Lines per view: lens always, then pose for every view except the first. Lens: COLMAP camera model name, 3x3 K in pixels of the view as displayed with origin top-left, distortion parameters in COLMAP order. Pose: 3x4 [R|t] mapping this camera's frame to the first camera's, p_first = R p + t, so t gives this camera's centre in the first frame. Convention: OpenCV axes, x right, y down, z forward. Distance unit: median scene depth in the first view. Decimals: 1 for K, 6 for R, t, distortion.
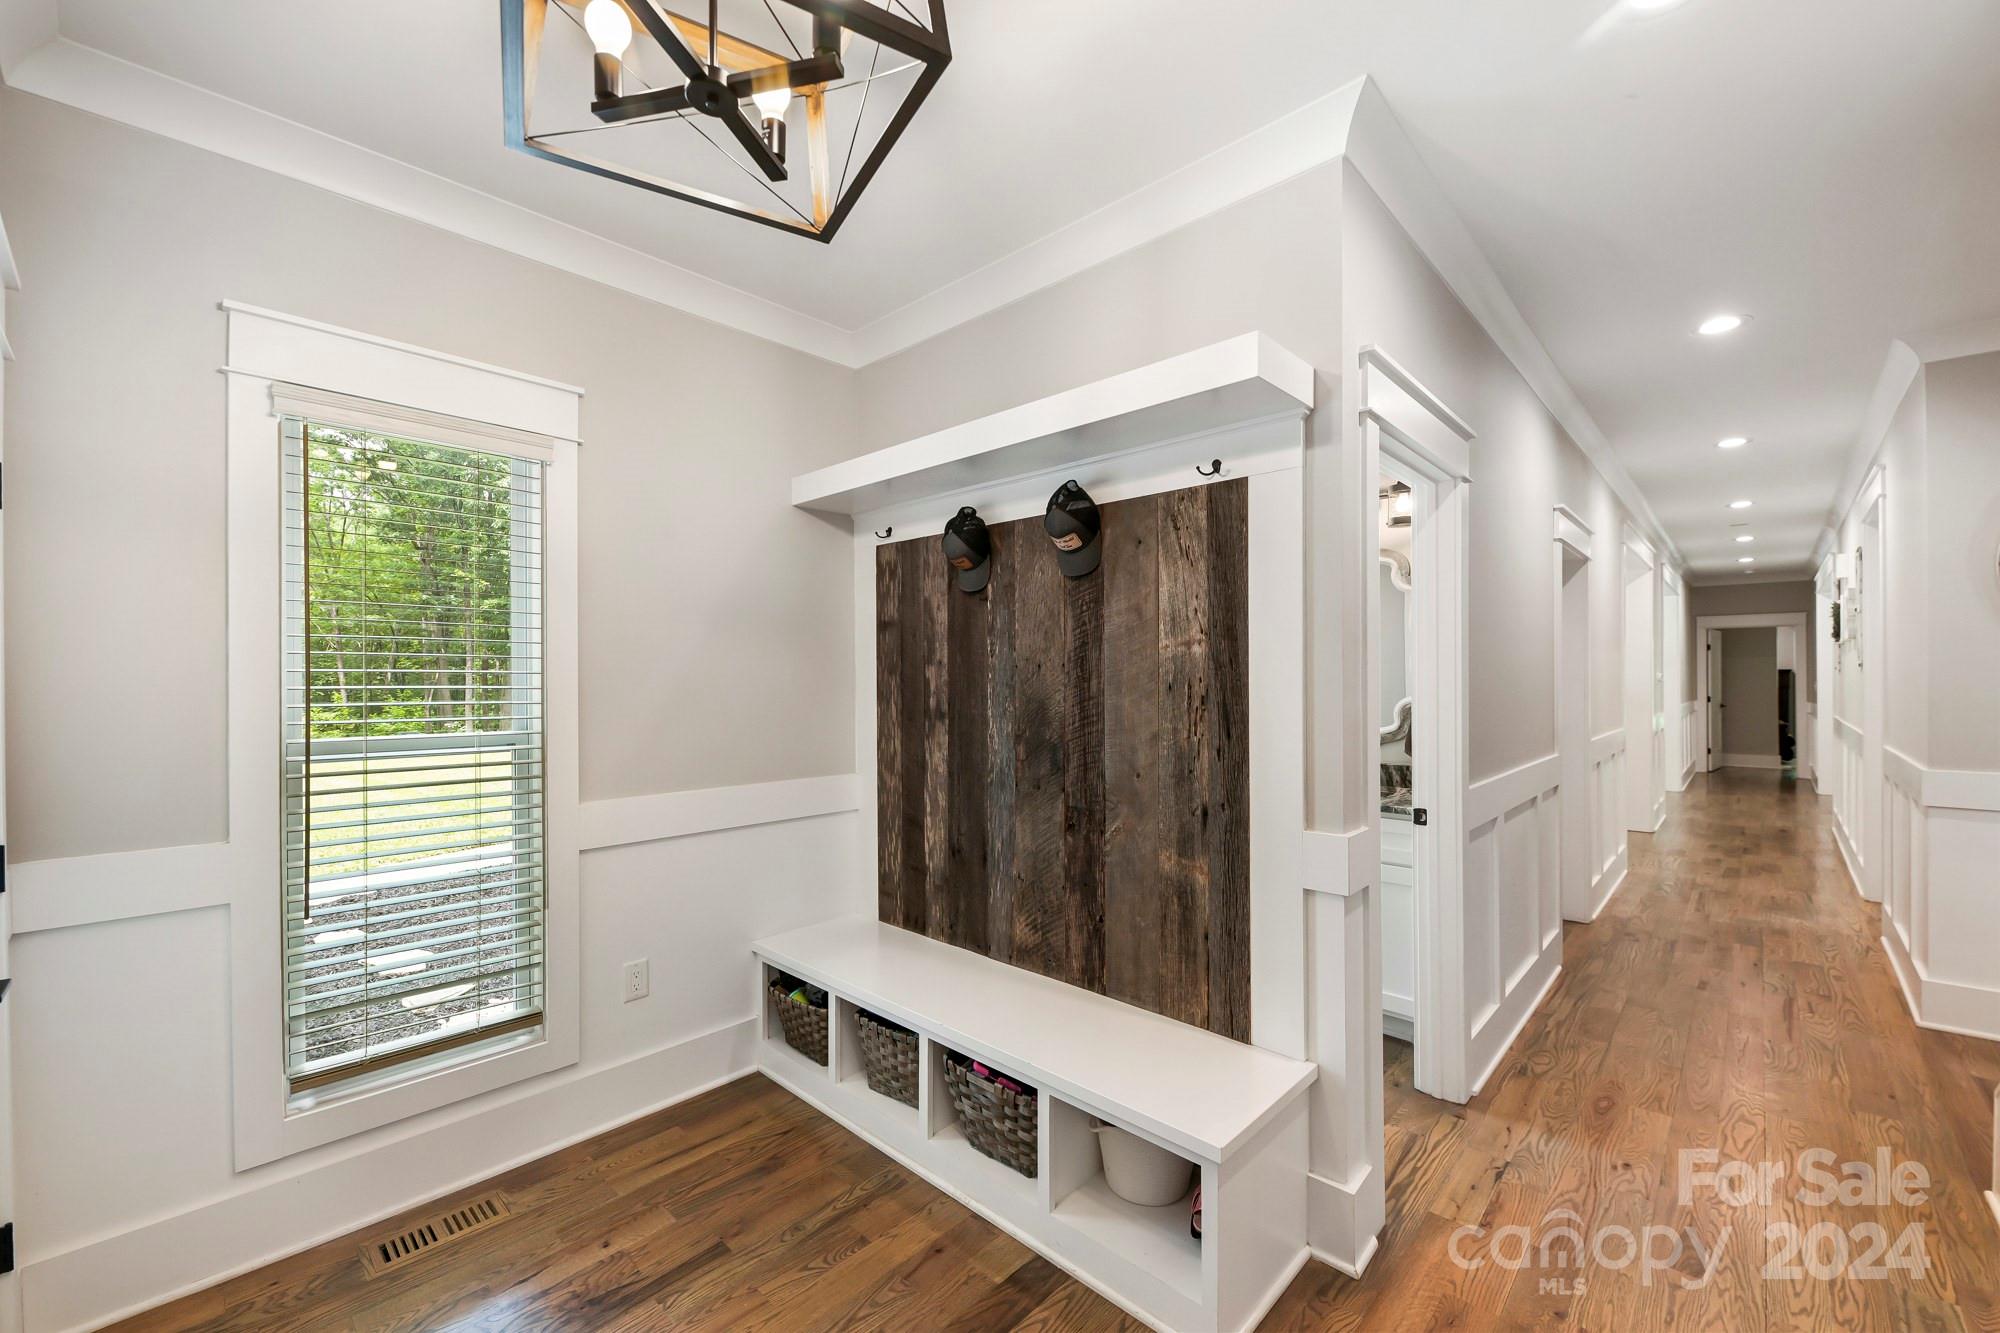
lens RADIAL K [[797.3, 0, 1004.1], [0, 797.3, 674.0], [0, 0, 1]] dist [0.019650, -0.010141]
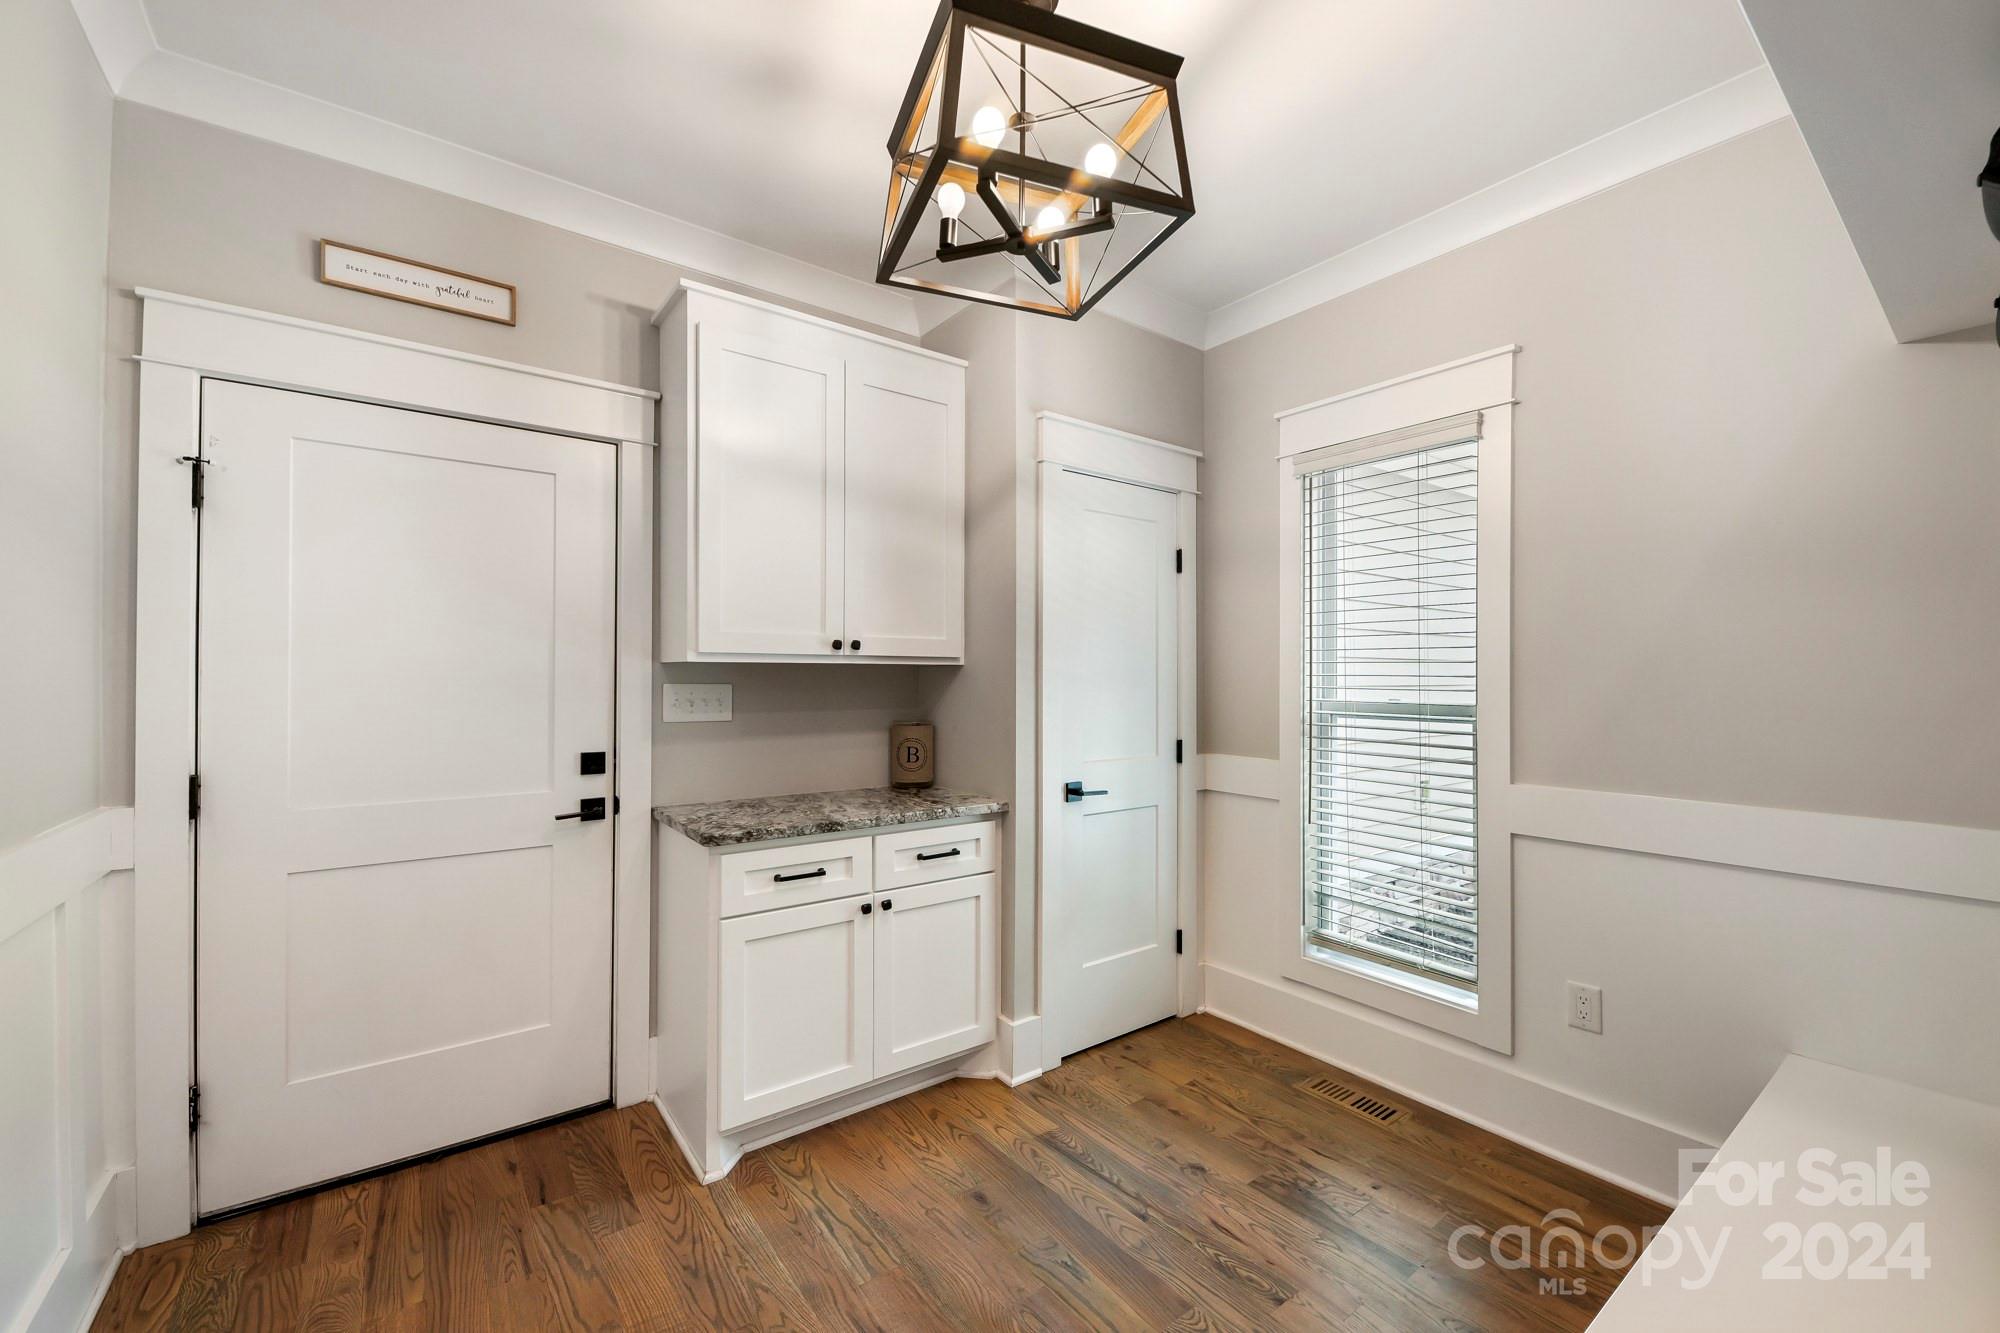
lens RADIAL K [[797.3, 0, 1004.1], [0, 797.3, 674.0], [0, 0, 1]] dist [0.019650, -0.010141]
pose [[-0.162969, 0.005403, -0.986616, 0.570341], [0.004681, 0.999978, 0.004703, 0.026921], [0.986620, -0.003851, -0.162990, 0.639048]]
